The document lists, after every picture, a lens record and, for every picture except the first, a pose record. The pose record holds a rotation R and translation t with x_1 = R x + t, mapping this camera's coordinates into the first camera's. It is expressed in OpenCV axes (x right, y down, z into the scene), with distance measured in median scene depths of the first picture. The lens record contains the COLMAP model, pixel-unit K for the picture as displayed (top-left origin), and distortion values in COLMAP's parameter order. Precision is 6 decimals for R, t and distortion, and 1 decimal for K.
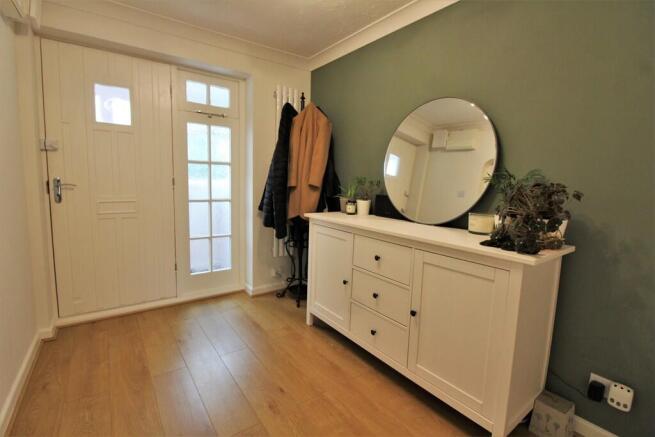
lens RADIAL K [[314.5, 0, 331.6], [0, 314.5, 217.2], [0, 0, 1]] dist [0.000333, 0.000401]
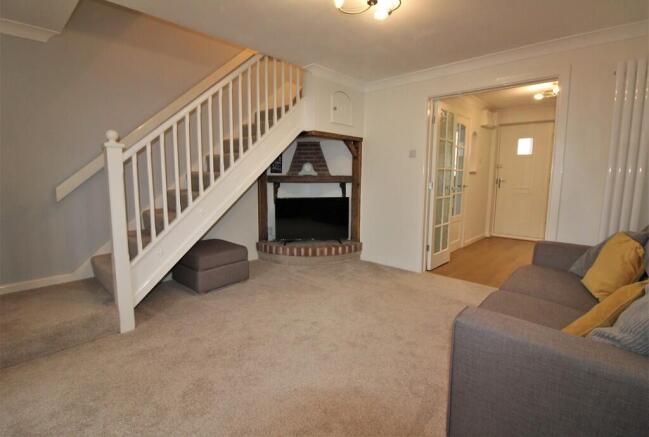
lens RADIAL K [[311.7, 0, 329.7], [0, 311.7, 211.9], [0, 0, 1]] dist [0.000333, 0.000401]
pose [[0.199998, 0.087102, -0.975917, 1.093756], [-0.125432, 0.990121, 0.062664, 0.131862], [0.971734, 0.109879, 0.208948, -0.684901]]
